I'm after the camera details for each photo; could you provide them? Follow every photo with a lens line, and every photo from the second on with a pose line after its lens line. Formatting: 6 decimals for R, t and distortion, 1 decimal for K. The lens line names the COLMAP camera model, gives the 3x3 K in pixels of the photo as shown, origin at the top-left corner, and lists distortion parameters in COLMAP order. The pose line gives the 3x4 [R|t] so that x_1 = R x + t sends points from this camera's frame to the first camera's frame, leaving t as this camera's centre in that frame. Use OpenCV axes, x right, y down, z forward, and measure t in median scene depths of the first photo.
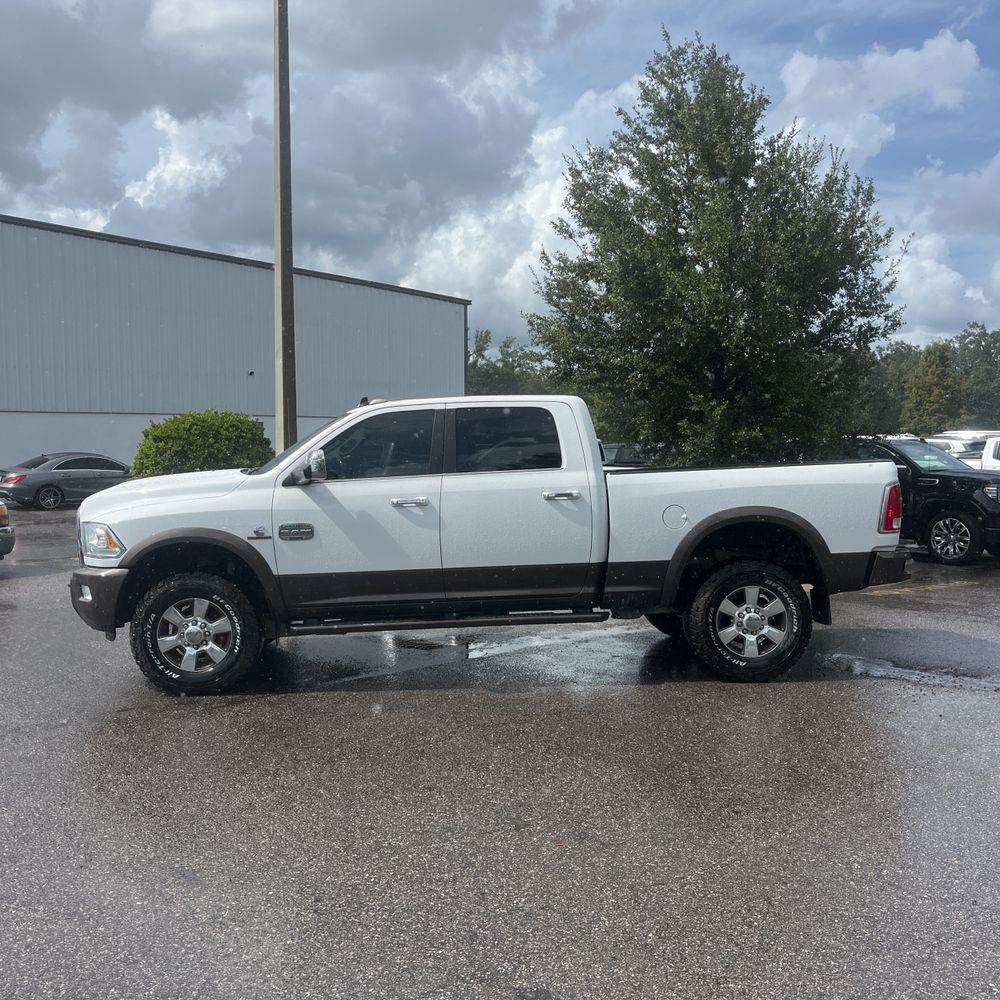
lens RADIAL K [[993.4, 0, 520.4], [0, 993.4, 510.1], [0, 0, 1]] dist [0.034736, -0.034623]
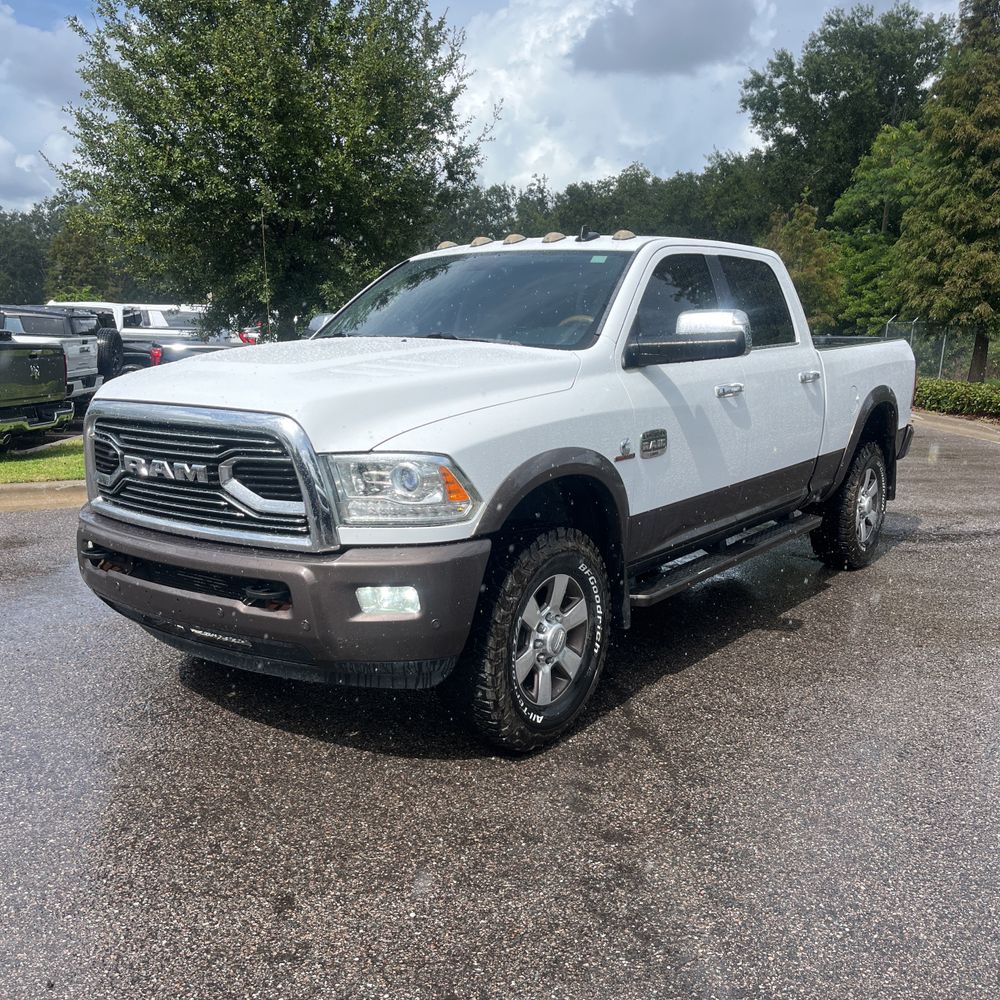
lens RADIAL K [[977.4, 0, 508.0], [0, 977.4, 503.3], [0, 0, 1]] dist [0.039297, -0.034708]
pose [[0.649860, -0.109044, 0.752191, -0.742061], [0.016450, 0.991441, 0.129516, -0.021541], [-0.759876, -0.071793, 0.646092, 0.666767]]
